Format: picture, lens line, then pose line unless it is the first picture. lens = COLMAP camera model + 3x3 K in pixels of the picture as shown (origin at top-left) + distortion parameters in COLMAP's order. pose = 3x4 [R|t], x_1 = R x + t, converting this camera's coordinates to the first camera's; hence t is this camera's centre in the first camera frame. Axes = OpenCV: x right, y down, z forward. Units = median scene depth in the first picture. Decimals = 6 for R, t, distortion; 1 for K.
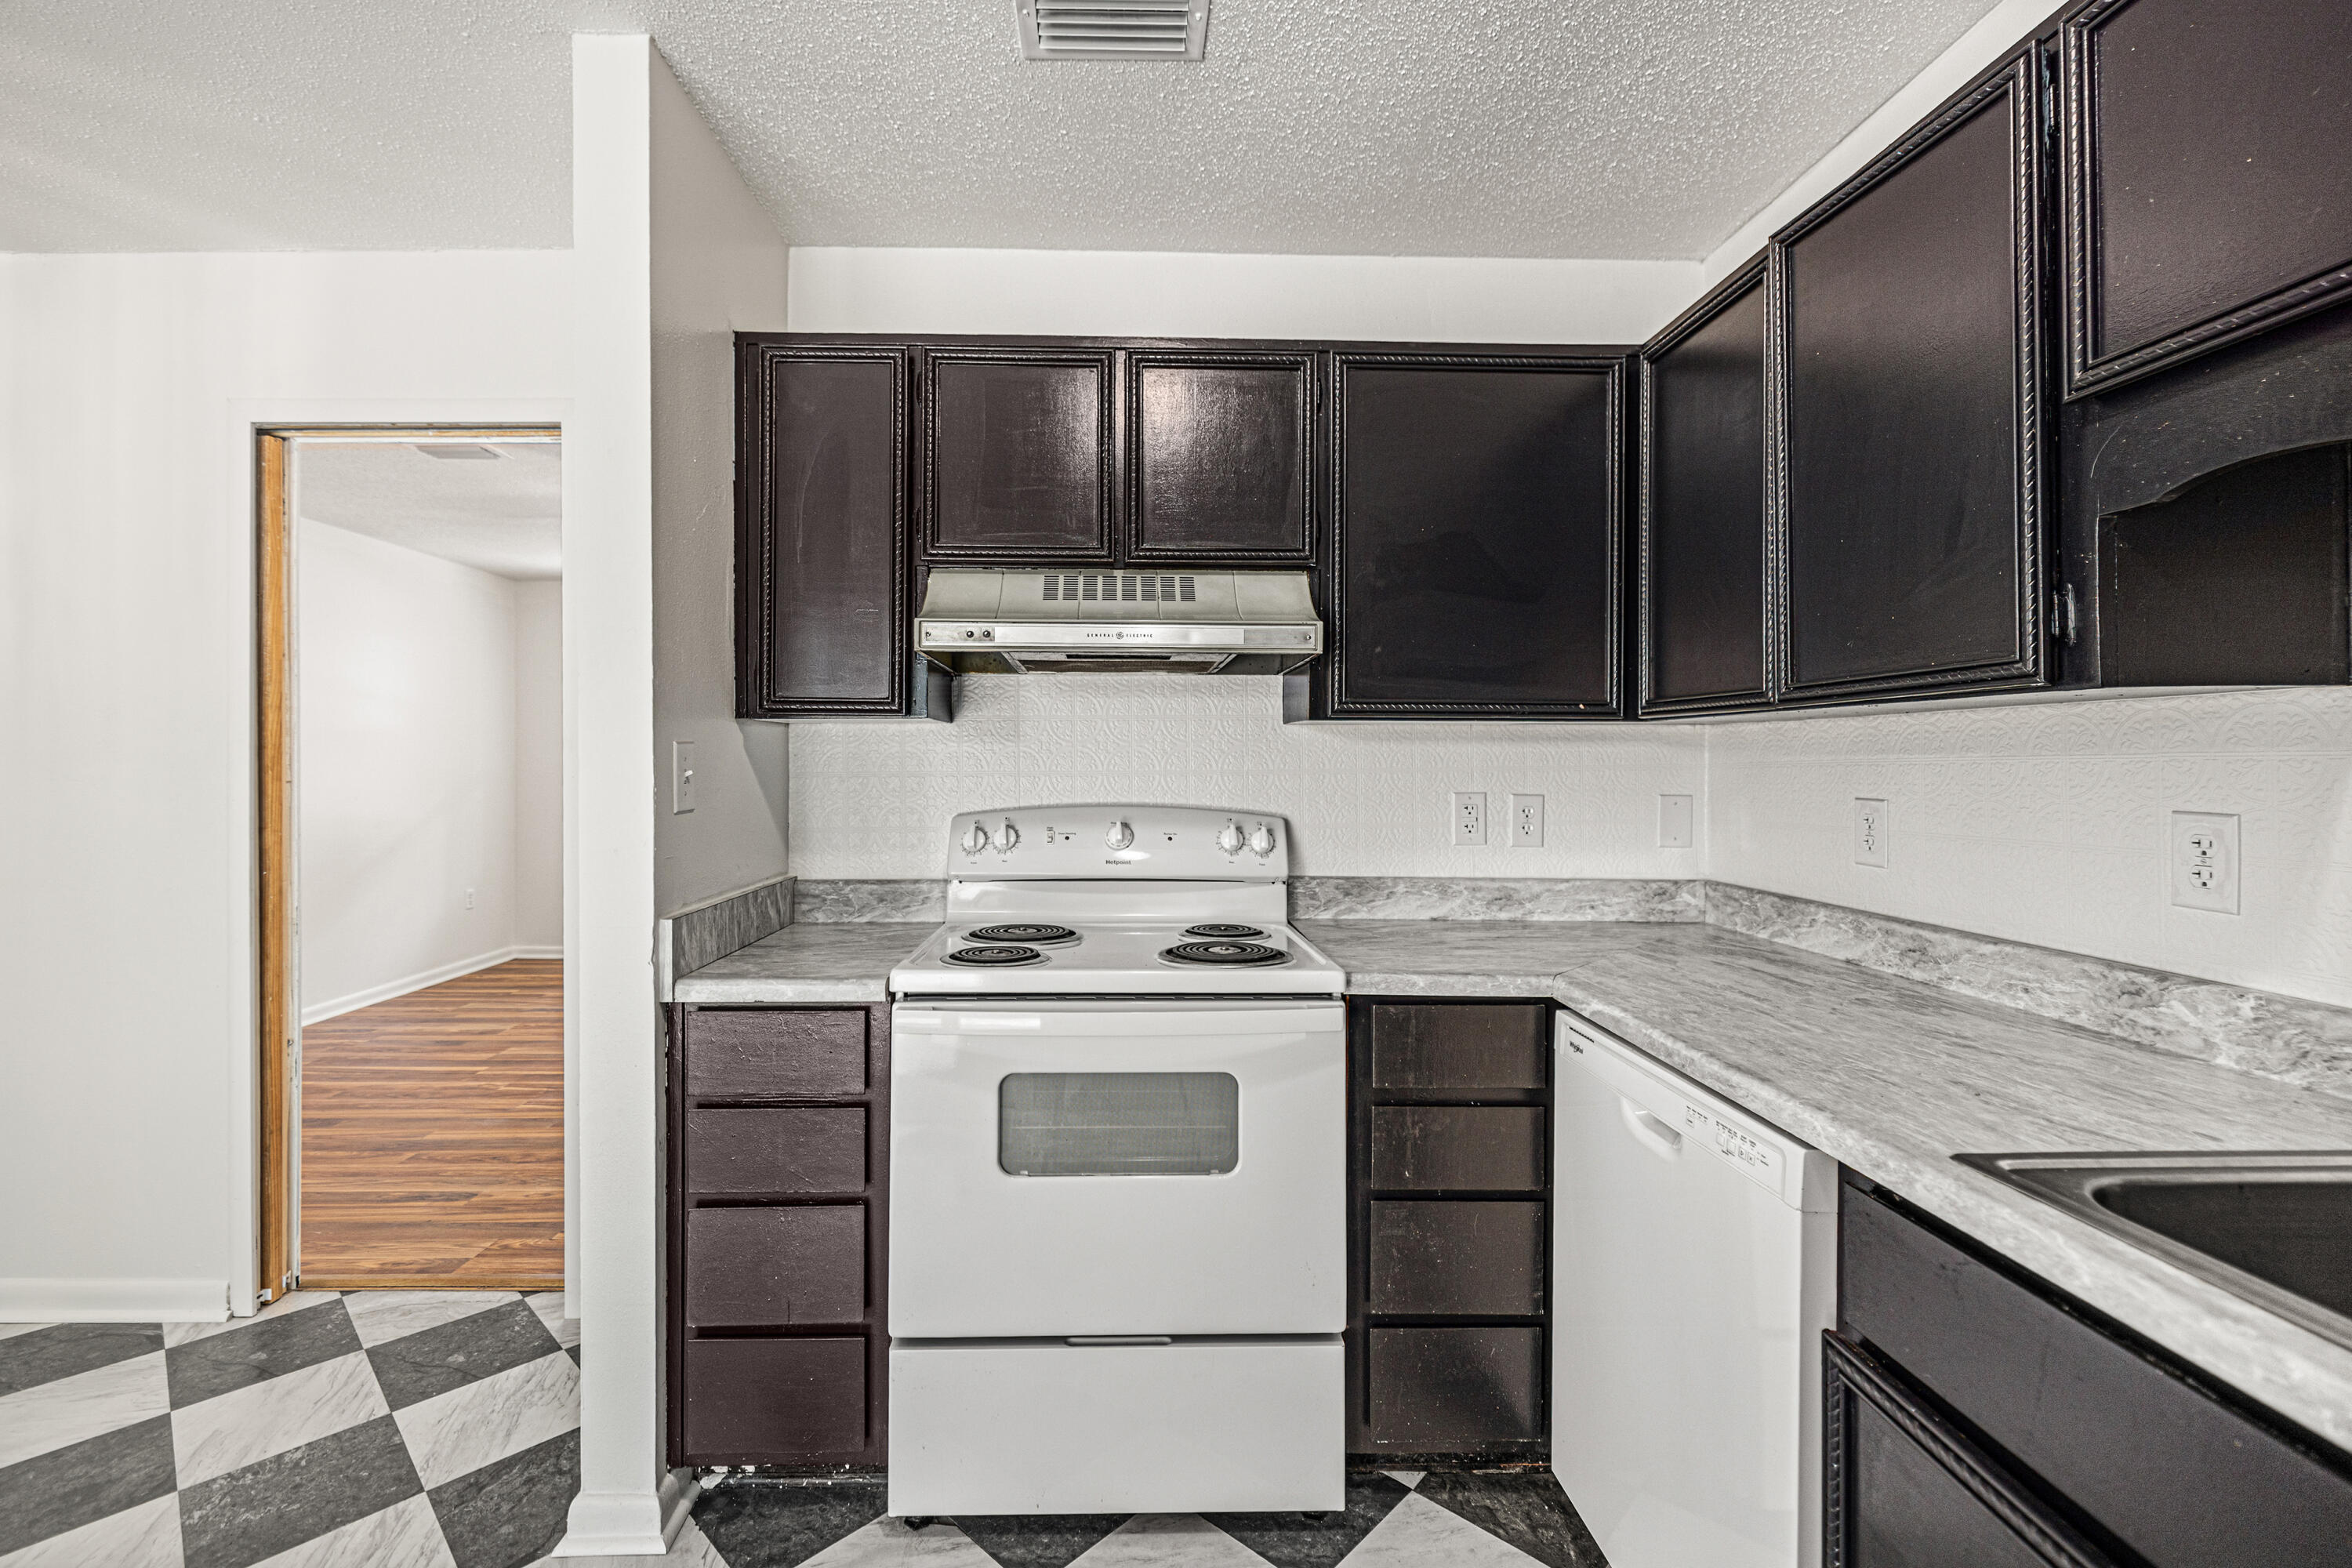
lens RADIAL K [[998.3, 0, 1136.7], [0, 998.3, 763.7], [0, 0, 1]] dist [0.000054, -0.000195]
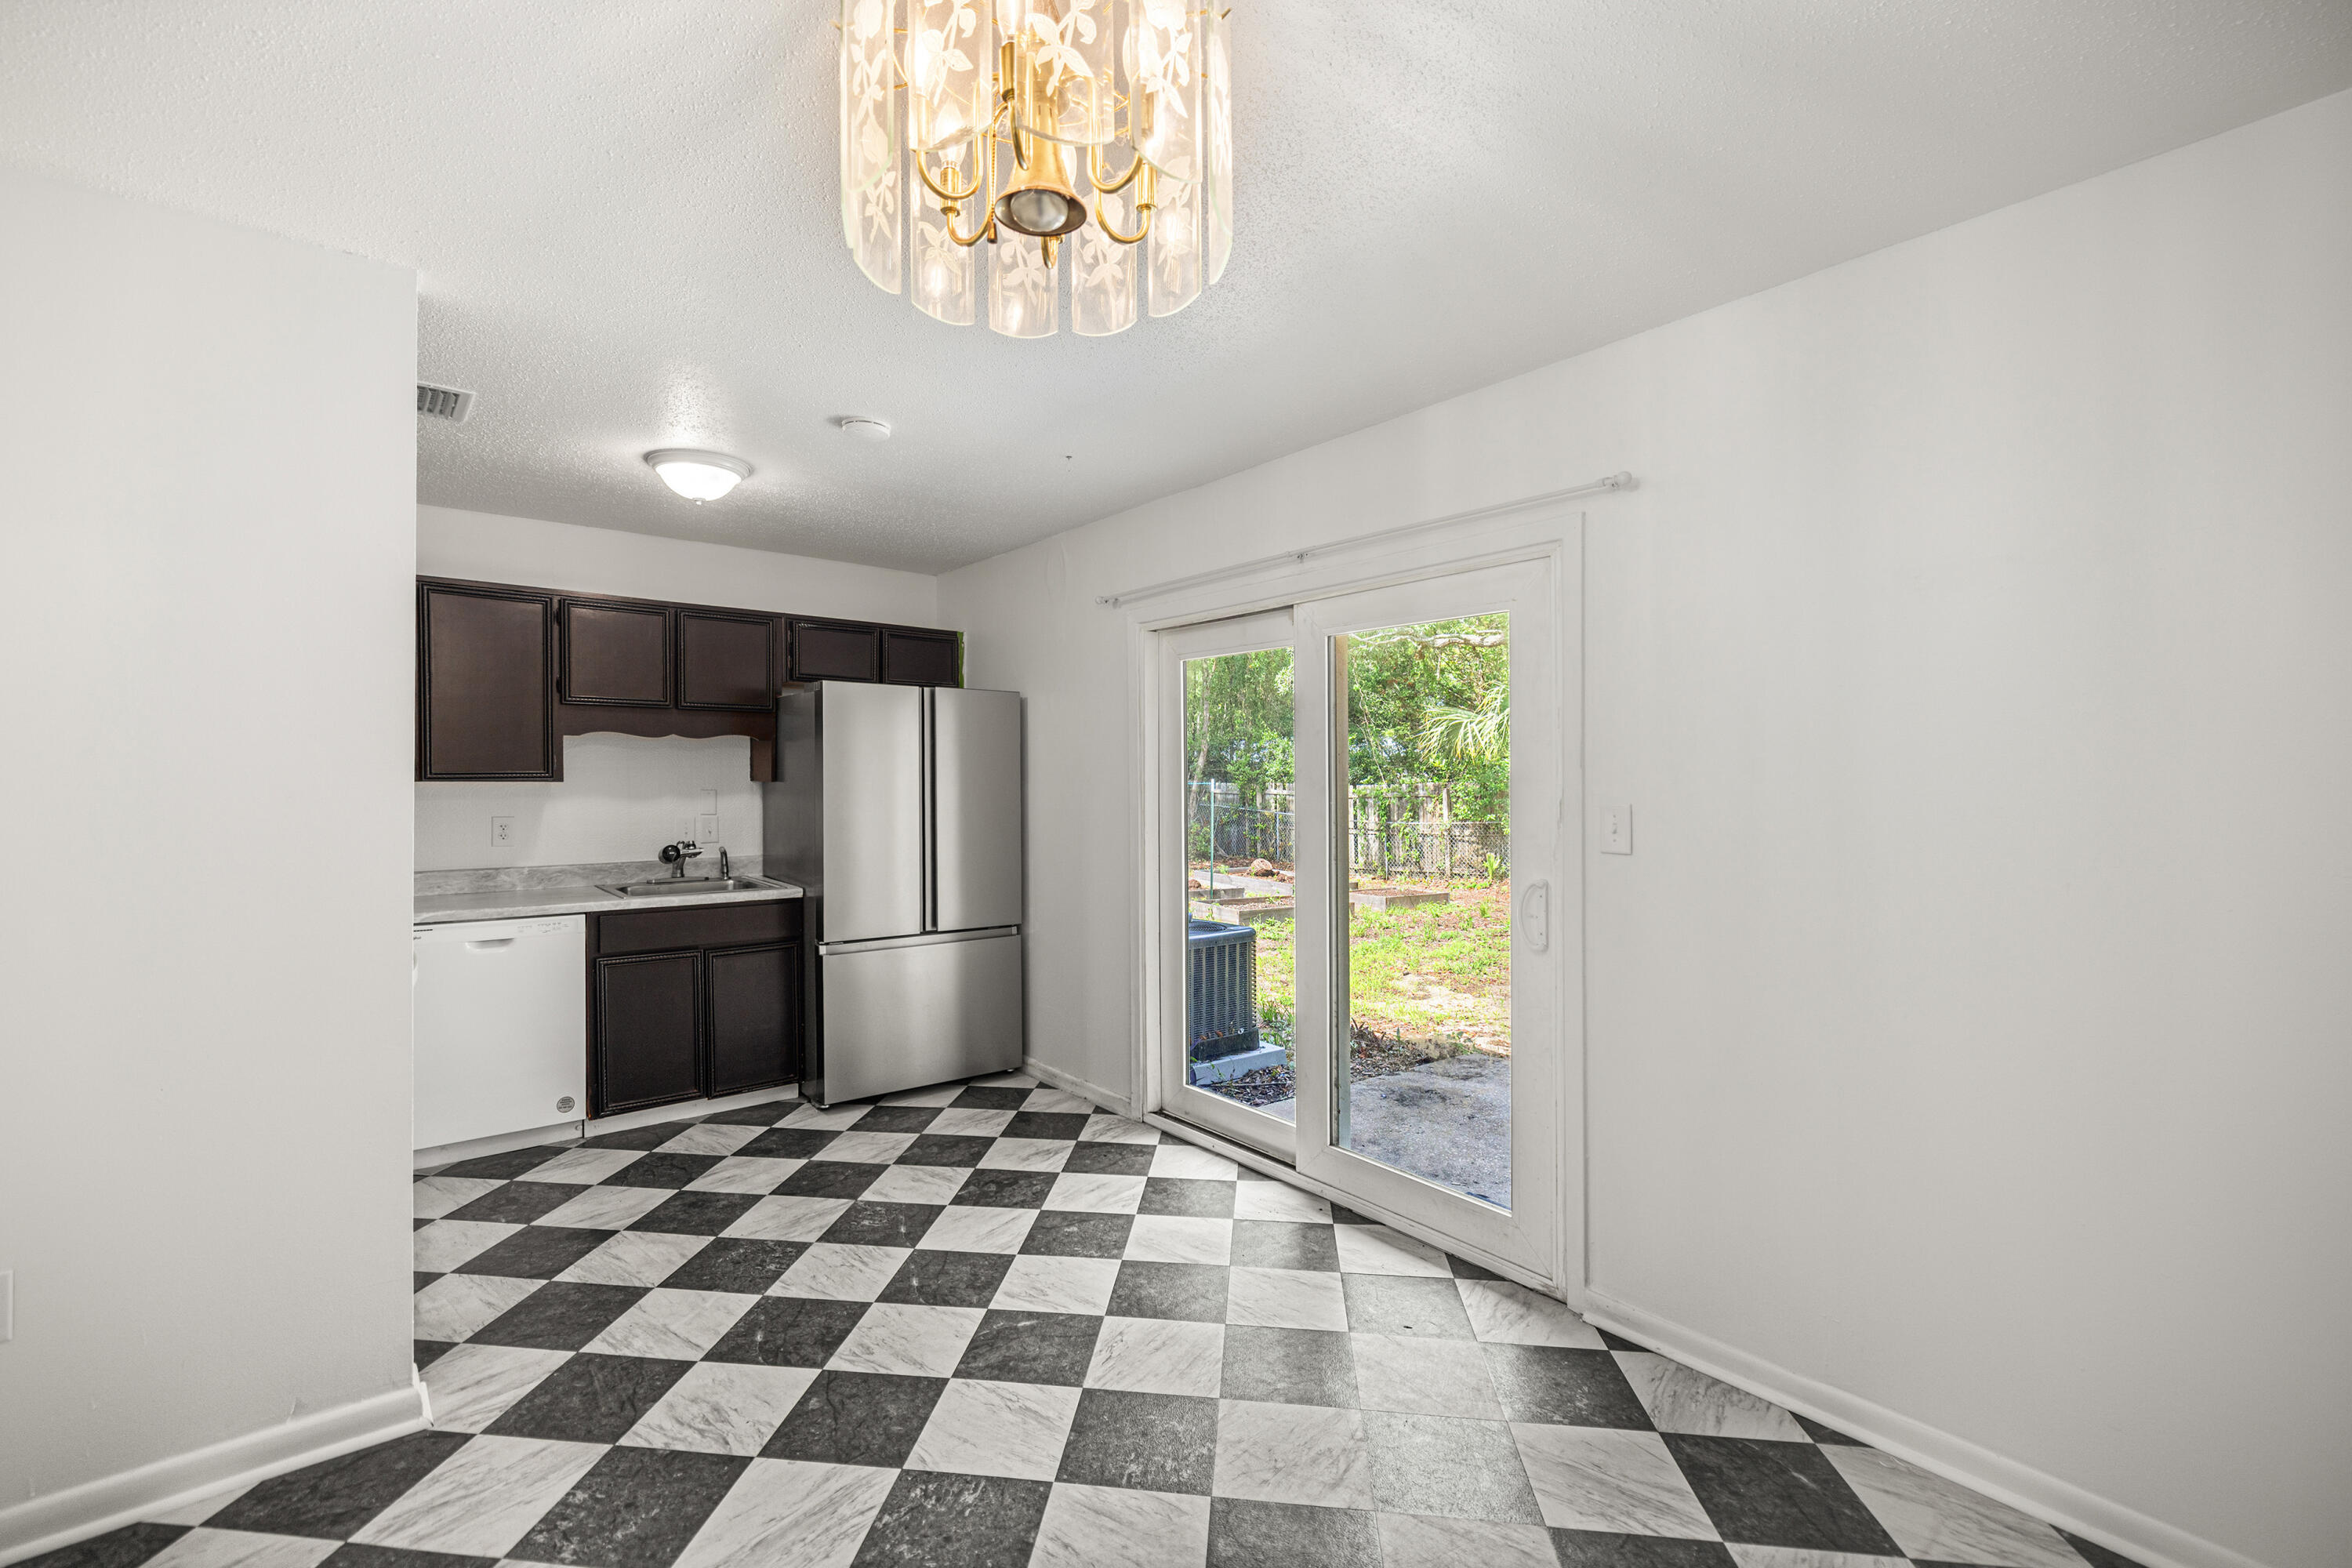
lens RADIAL K [[998.3, 0, 1137.9], [0, 998.3, 790.6], [0, 0, 1]] dist [0.000054, -0.000195]
pose [[-0.613880, -0.009211, 0.789346, -1.804986], [-0.000002, 0.999932, 0.011667, -0.050277], [-0.789400, 0.007160, -0.613838, 0.881239]]
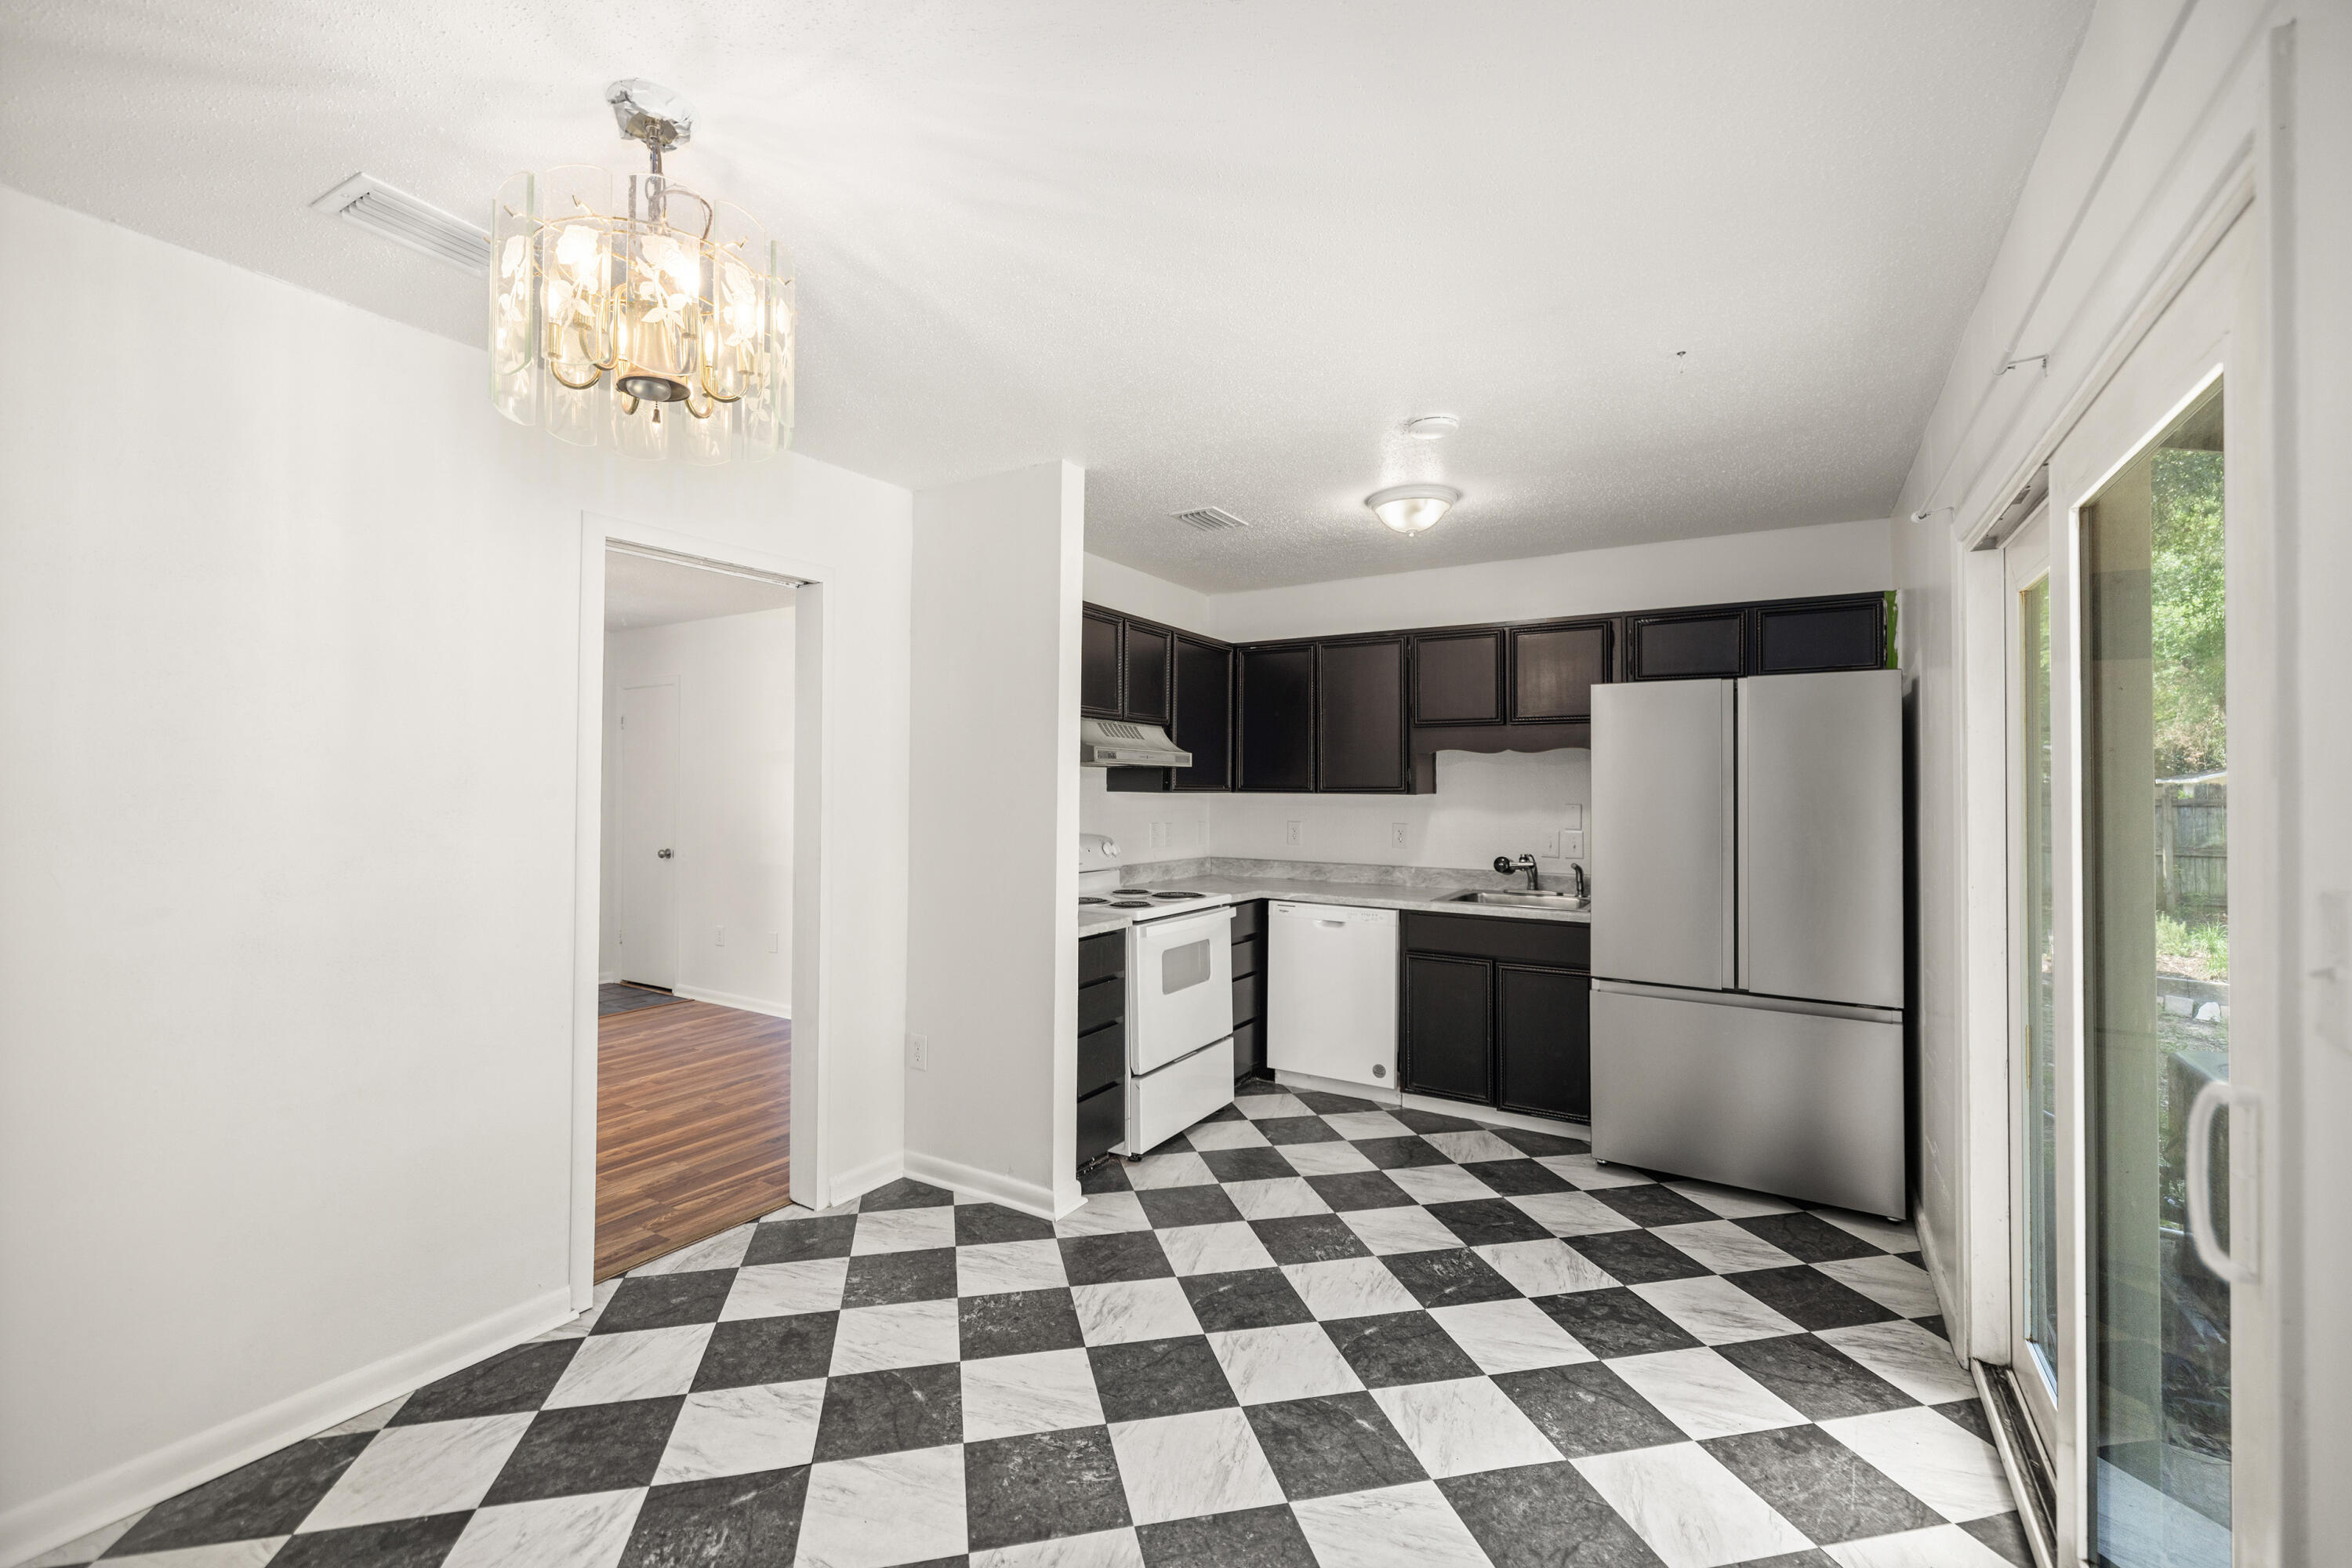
lens RADIAL K [[998.3, 0, 1161.8], [0, 998.3, 774.7], [0, 0, 1]] dist [0.000054, -0.000195]
pose [[0.533714, 0.012202, 0.845577, -1.781079], [-0.005355, 0.999925, -0.011050, -0.061688], [-0.845648, 0.001370, 0.533739, -0.198407]]
